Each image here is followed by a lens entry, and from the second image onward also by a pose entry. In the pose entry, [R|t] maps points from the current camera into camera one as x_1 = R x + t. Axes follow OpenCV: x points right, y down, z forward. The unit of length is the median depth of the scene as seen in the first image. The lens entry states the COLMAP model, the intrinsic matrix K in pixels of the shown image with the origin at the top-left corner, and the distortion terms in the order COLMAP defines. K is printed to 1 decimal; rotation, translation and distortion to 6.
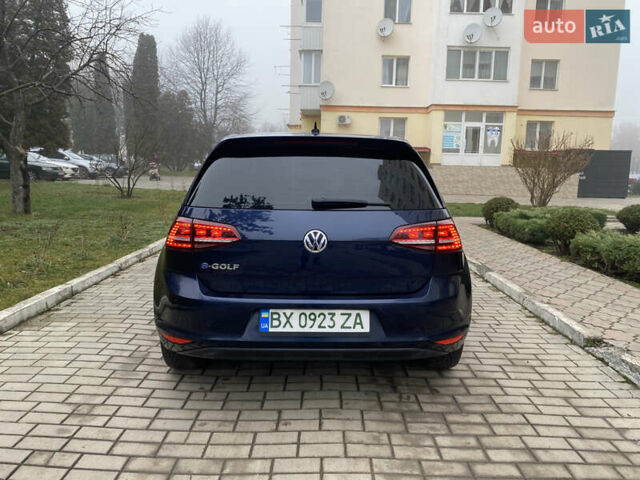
lens RADIAL K [[481.4, 0, 320.0], [0, 481.4, 240.0], [0, 0, 1]] dist [0.032049, -0.038684]
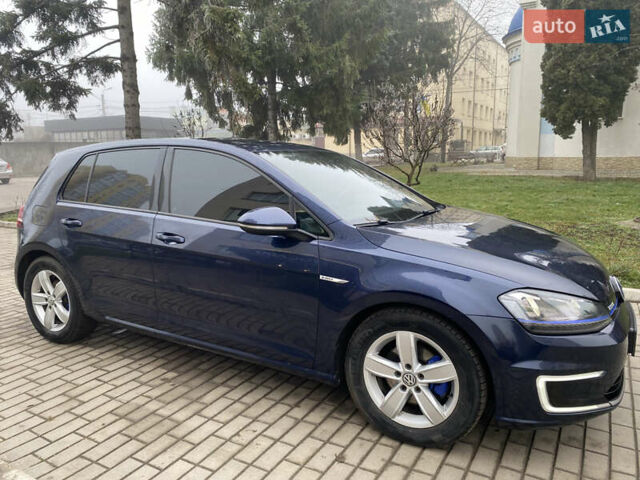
lens RADIAL K [[481.4, 0, 320.0], [0, 481.4, 240.0], [0, 0, 1]] dist [0.032049, -0.038684]
pose [[-0.495068, 0.135139, -0.858280, 0.139543], [-0.129941, 0.965204, 0.226926, -0.049626], [0.859083, 0.223870, -0.460282, 0.312820]]
